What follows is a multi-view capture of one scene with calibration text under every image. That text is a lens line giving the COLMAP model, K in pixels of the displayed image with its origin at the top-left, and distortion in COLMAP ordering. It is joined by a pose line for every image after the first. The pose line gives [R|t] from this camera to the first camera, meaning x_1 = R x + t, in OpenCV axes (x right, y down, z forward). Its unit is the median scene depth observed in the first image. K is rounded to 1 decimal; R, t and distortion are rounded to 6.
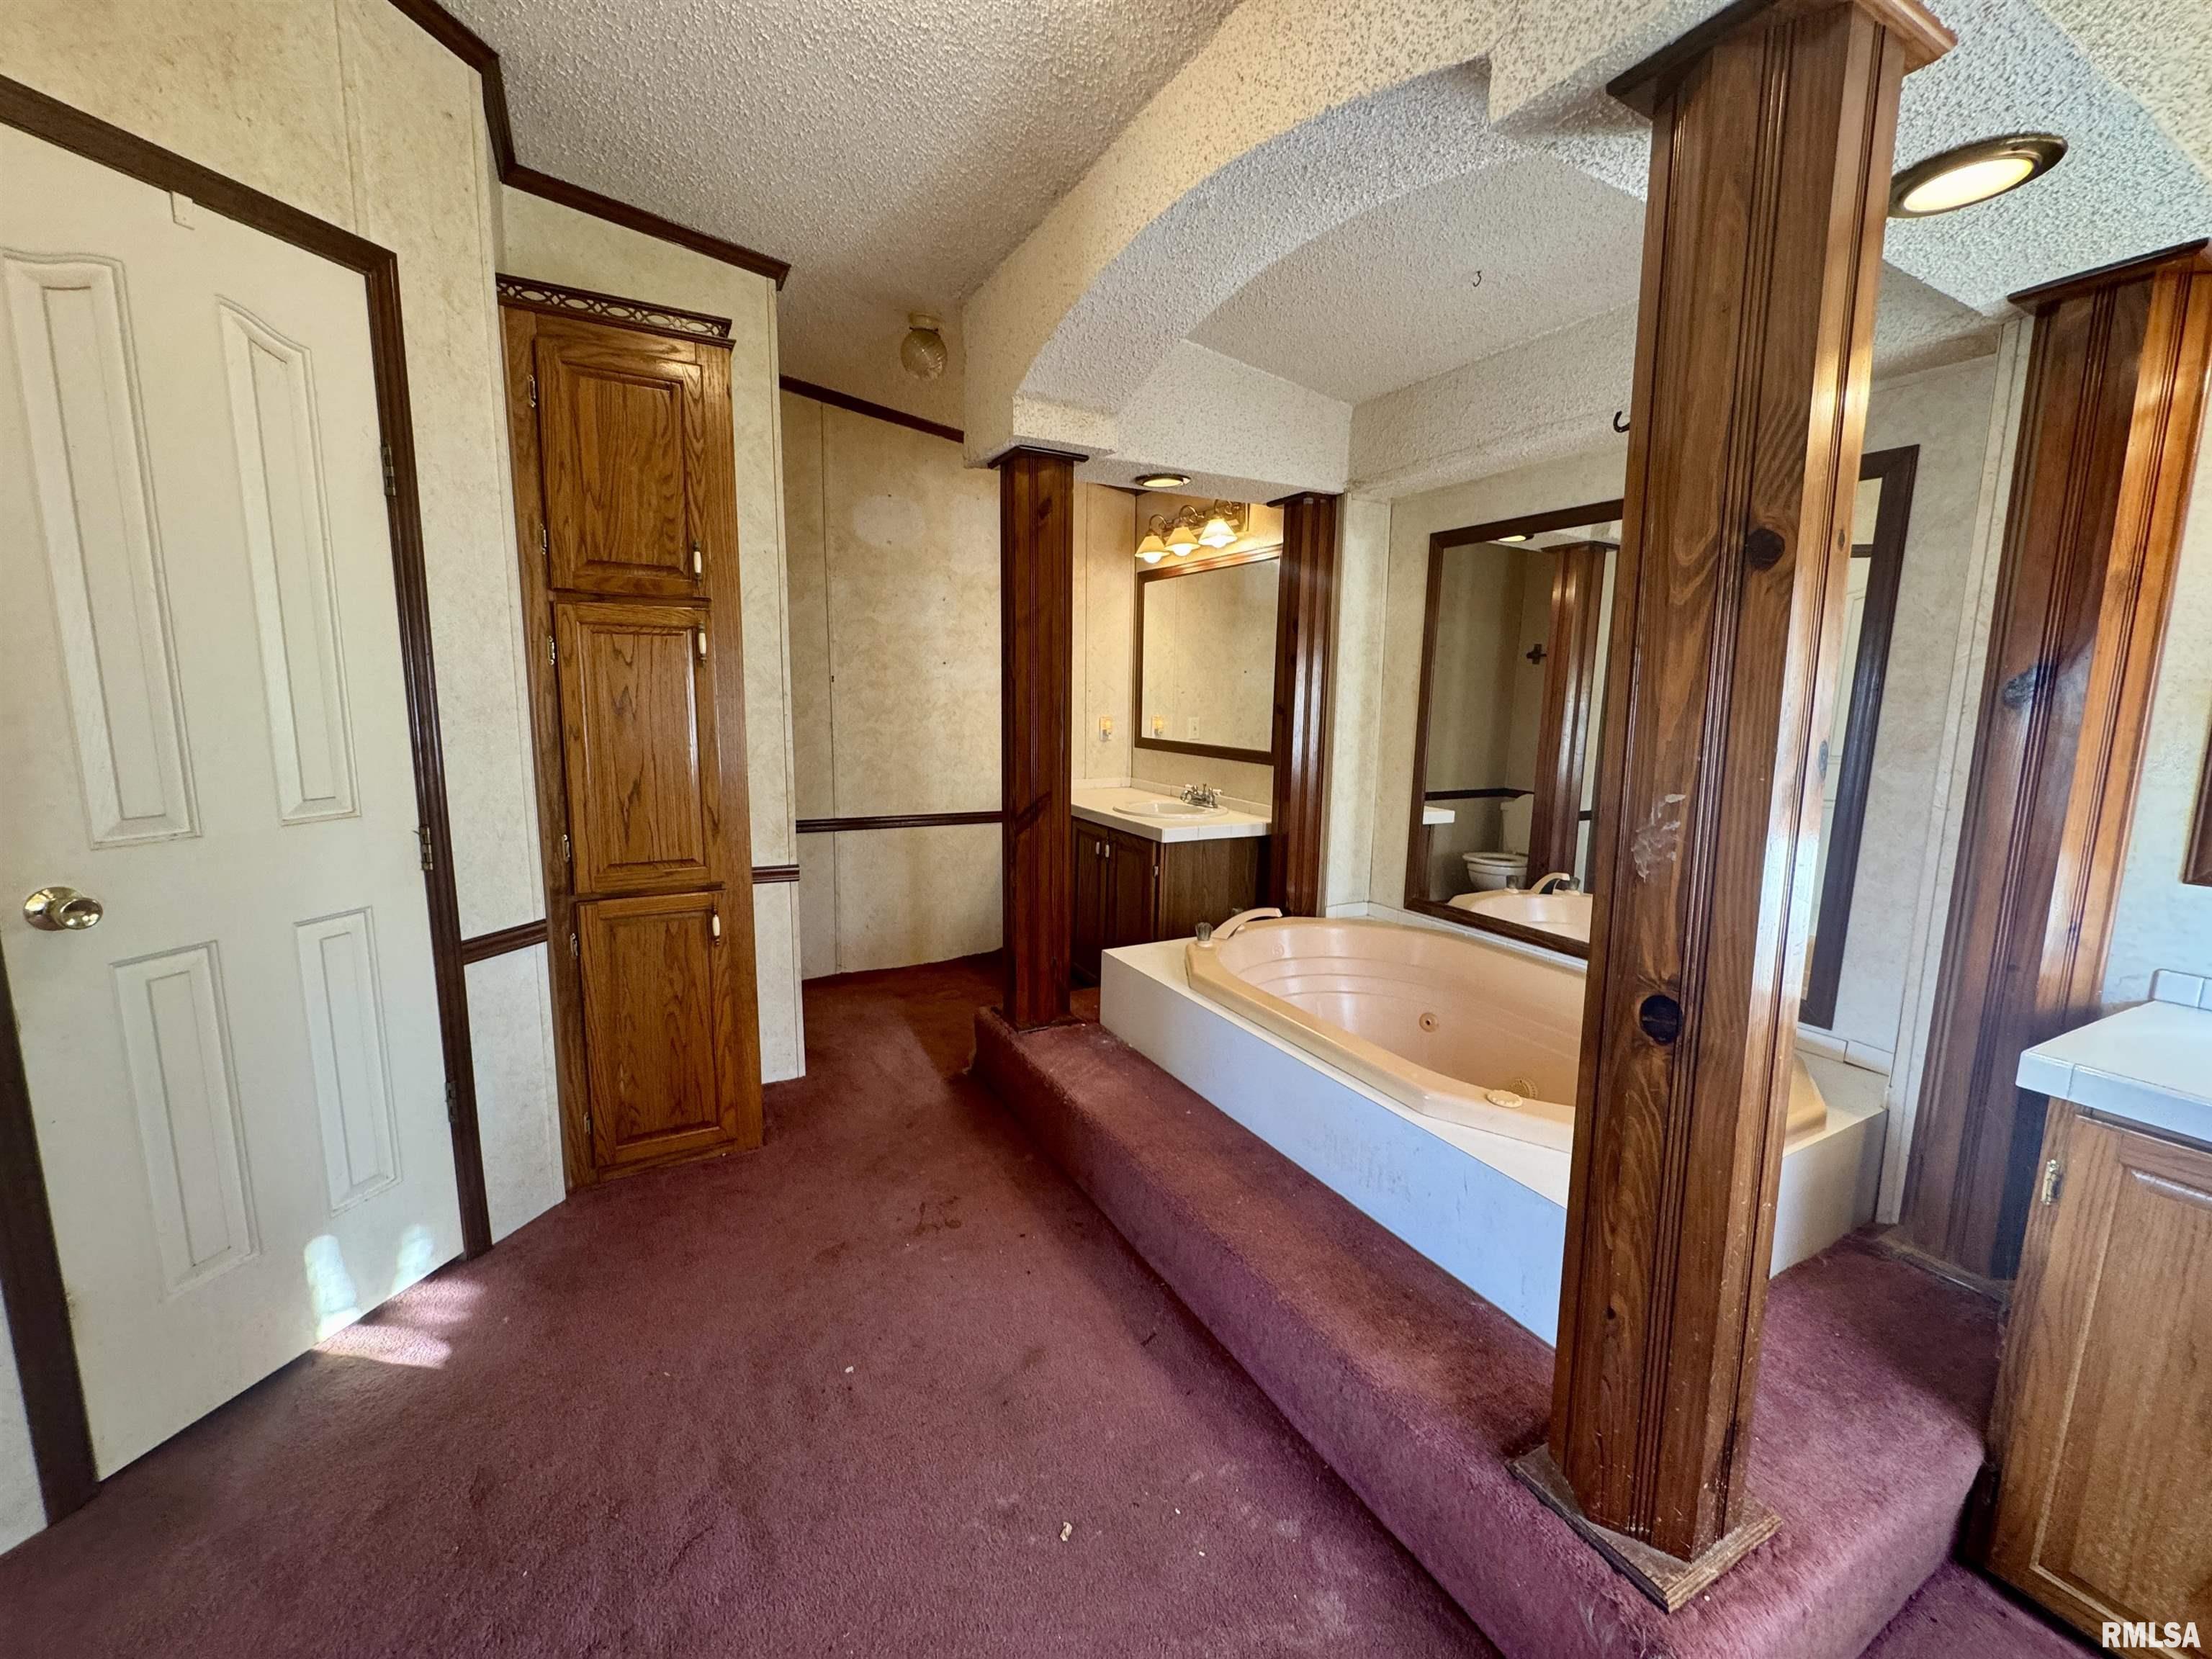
lens RADIAL K [[884.2, 0, 1105.2], [0, 884.2, 823.0], [0, 0, 1]] dist [-0.002940, 0.000108]
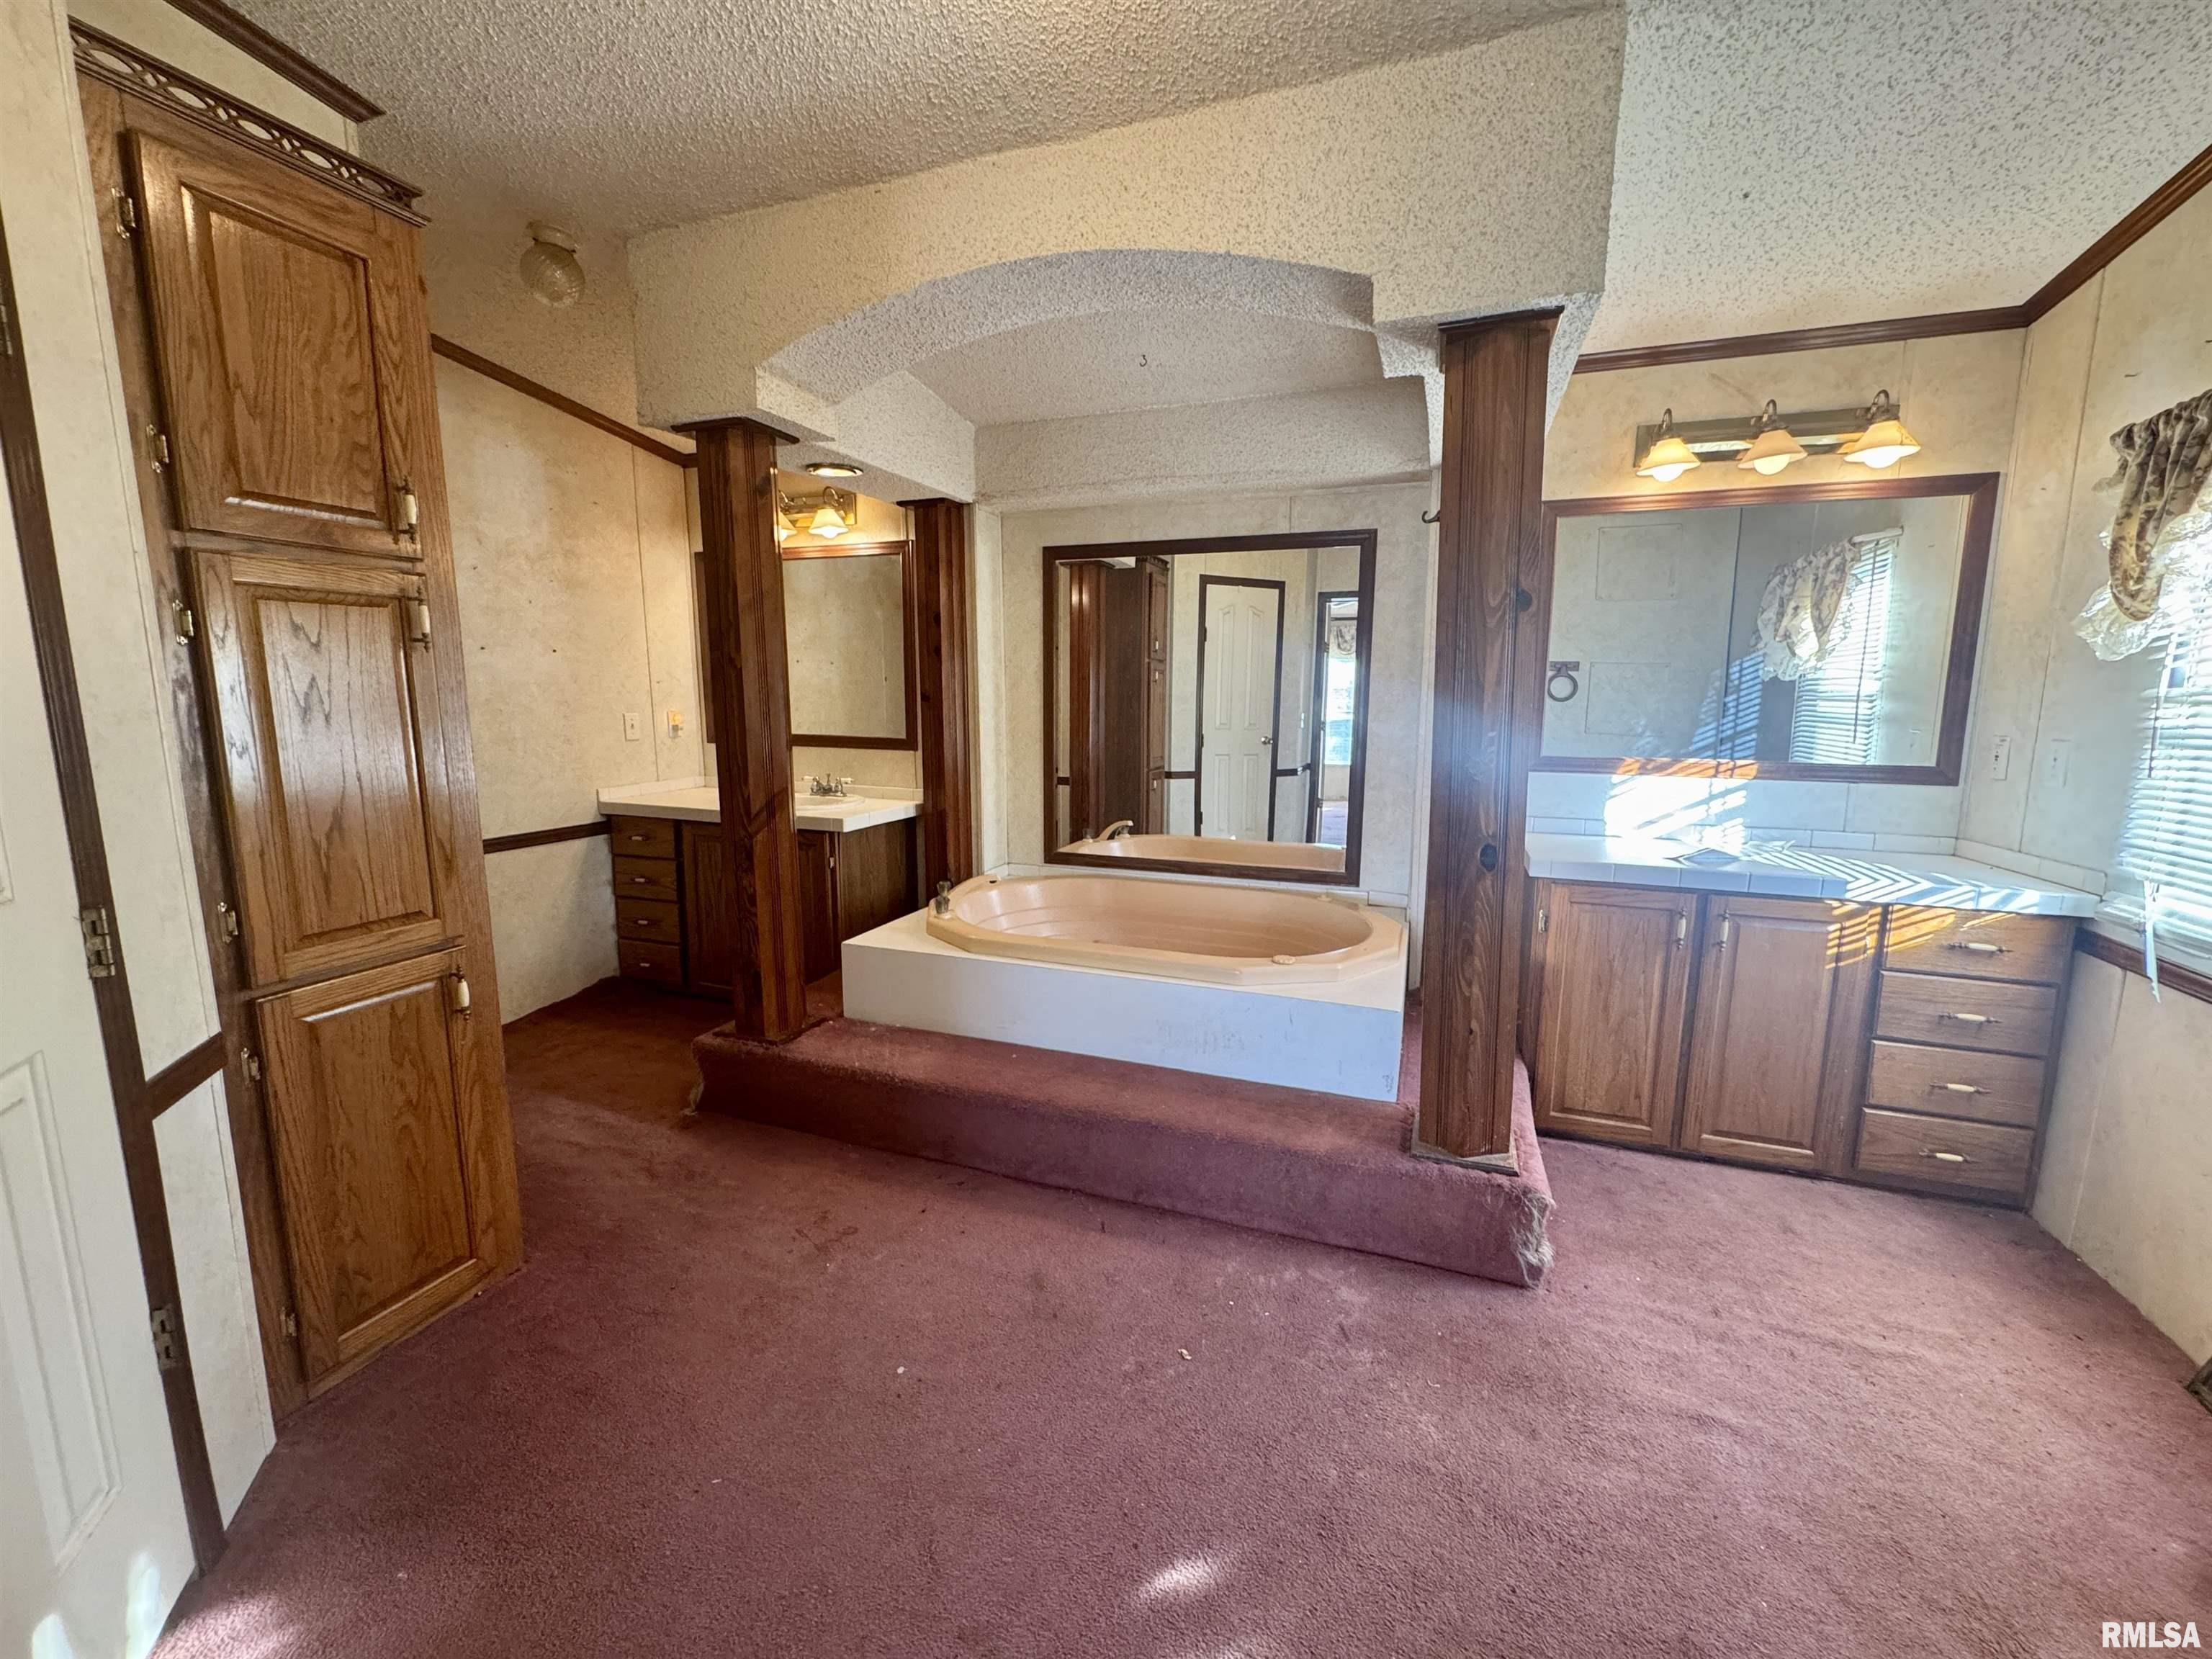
lens RADIAL K [[883.8, 0, 1114.6], [0, 883.8, 823.4], [0, 0, 1]] dist [-0.001056, -0.000225]
pose [[0.750544, -0.112505, 0.651173, -0.497621], [0.105238, 0.993174, 0.050296, -0.008222], [-0.652386, 0.030779, 0.757261, 0.057425]]
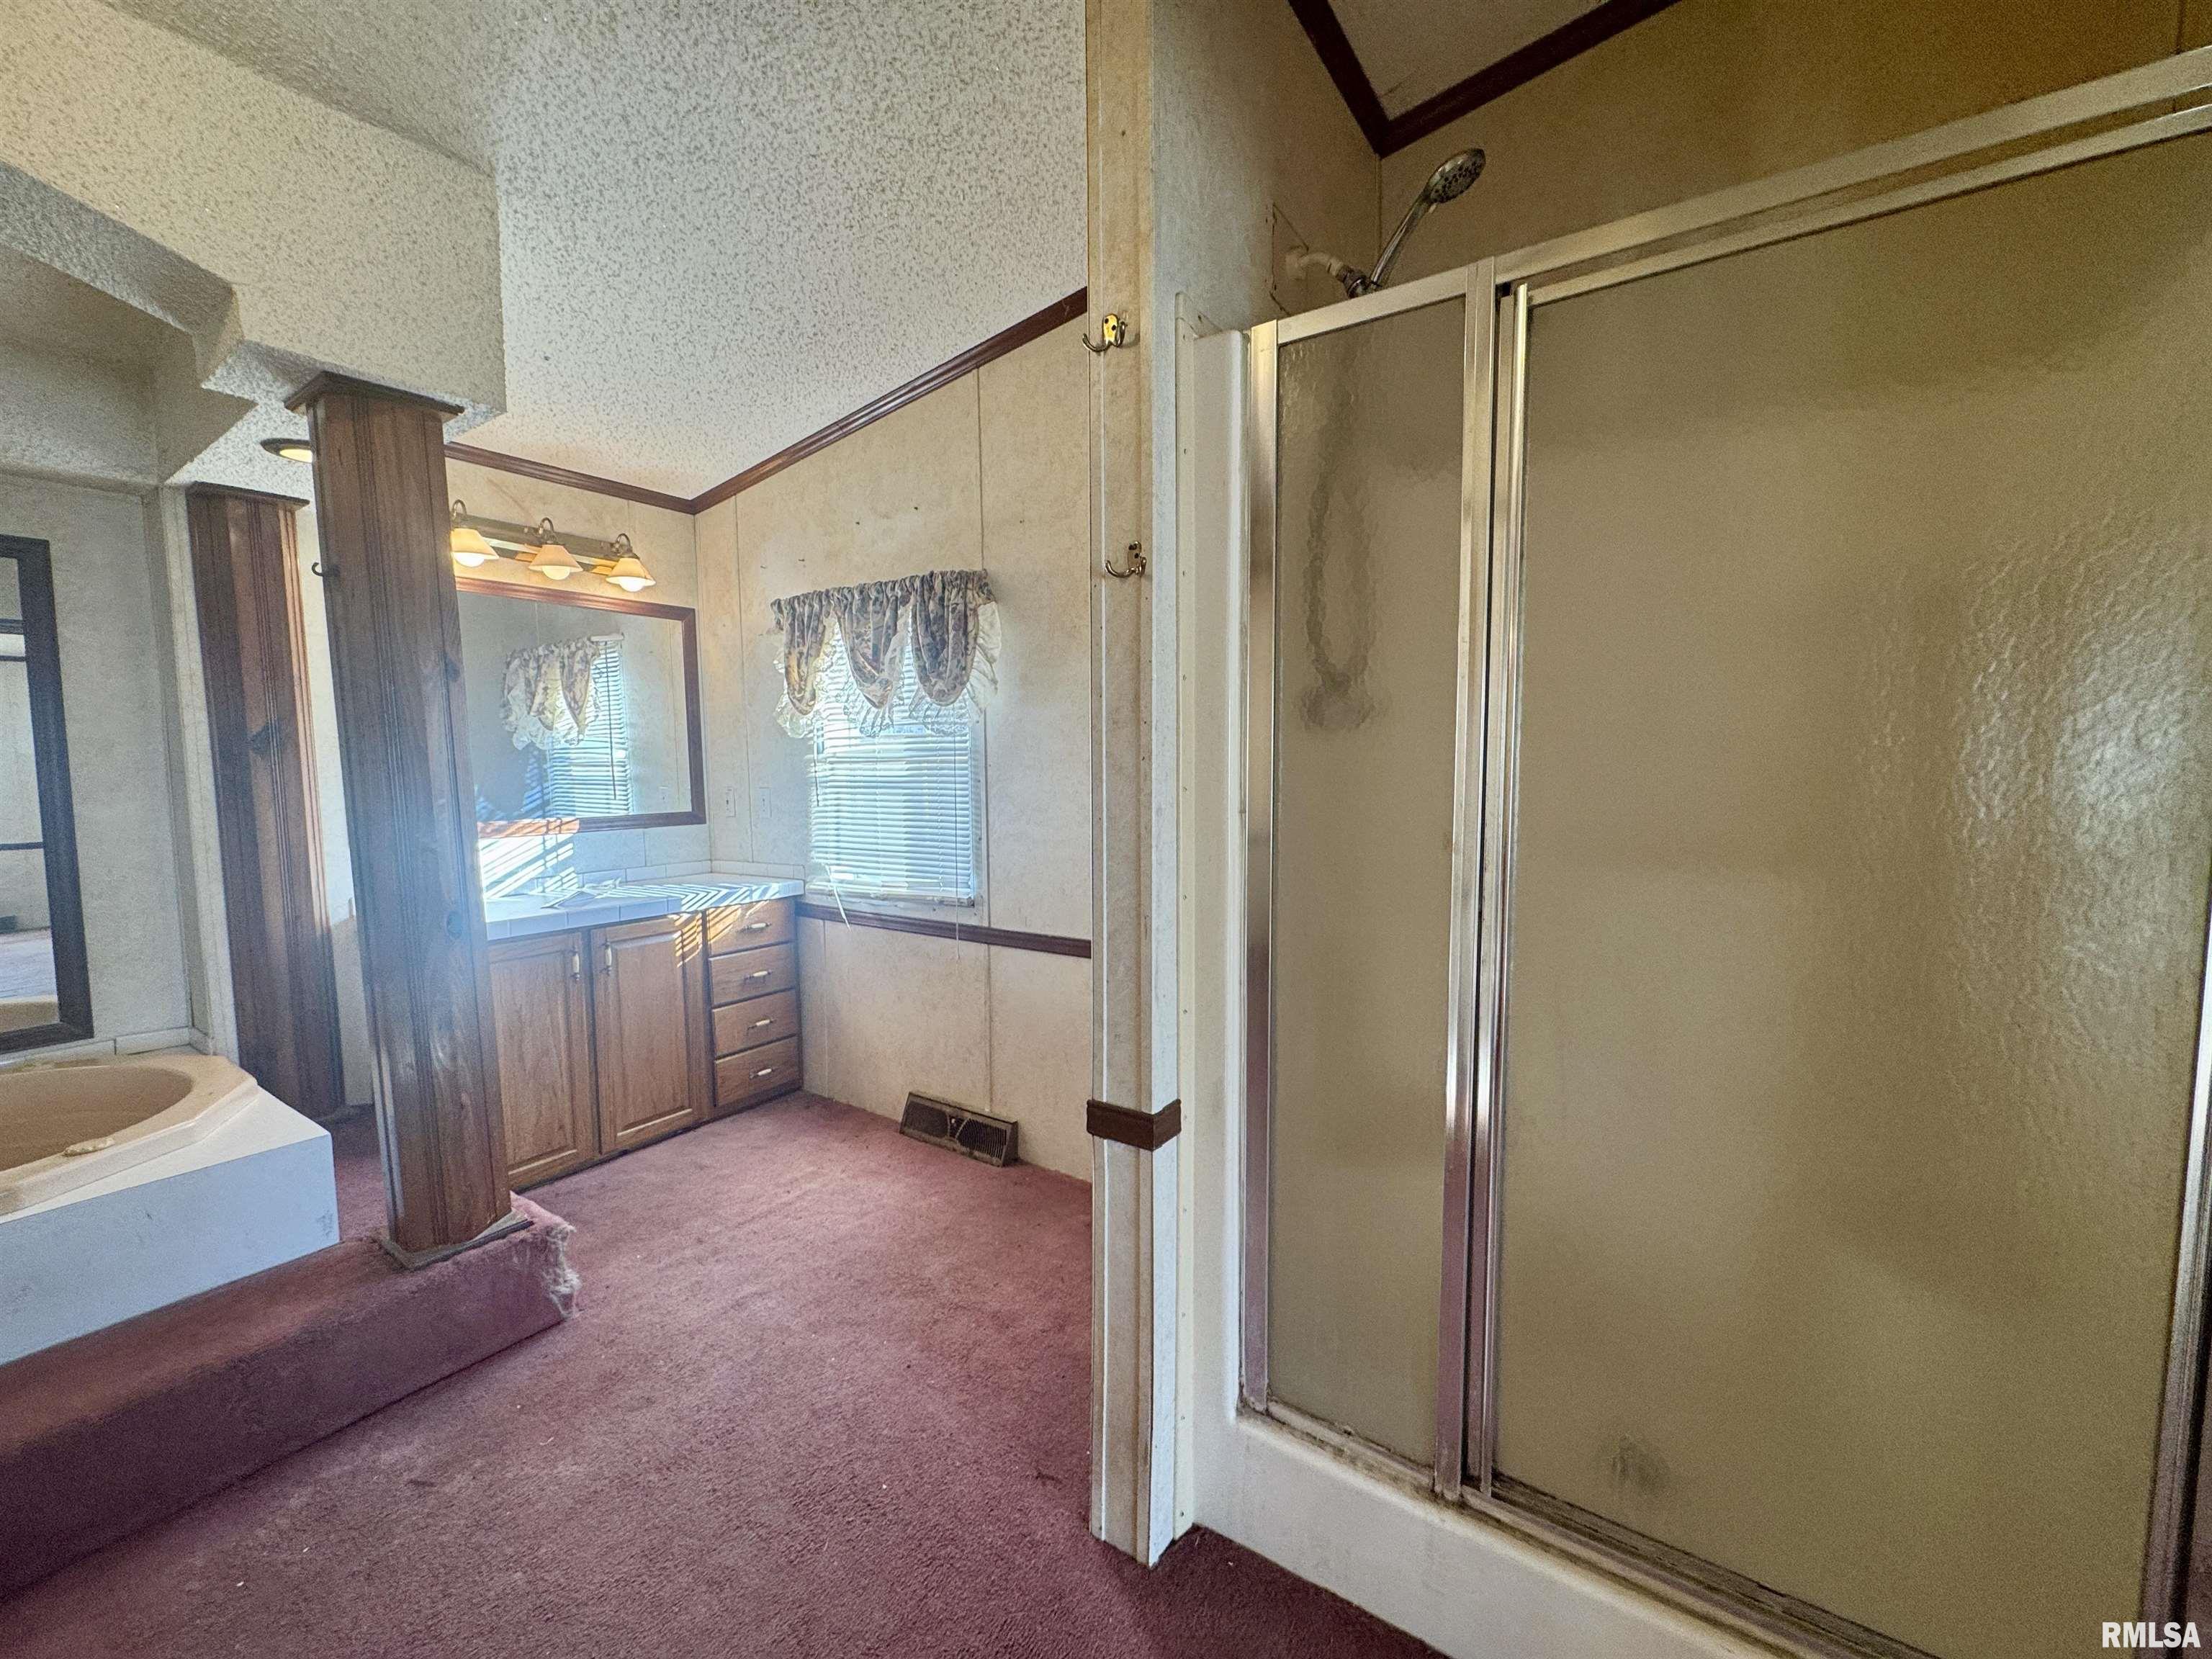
lens RADIAL K [[886.4, 0, 1108.6], [0, 886.4, 825.8], [0, 0, 1]] dist [0.002072, 0.000635]
pose [[-0.460948, -0.081143, 0.883709, -0.695653], [0.130346, 0.978820, 0.157866, -0.038786], [-0.877802, 0.187956, -0.440609, 0.264204]]
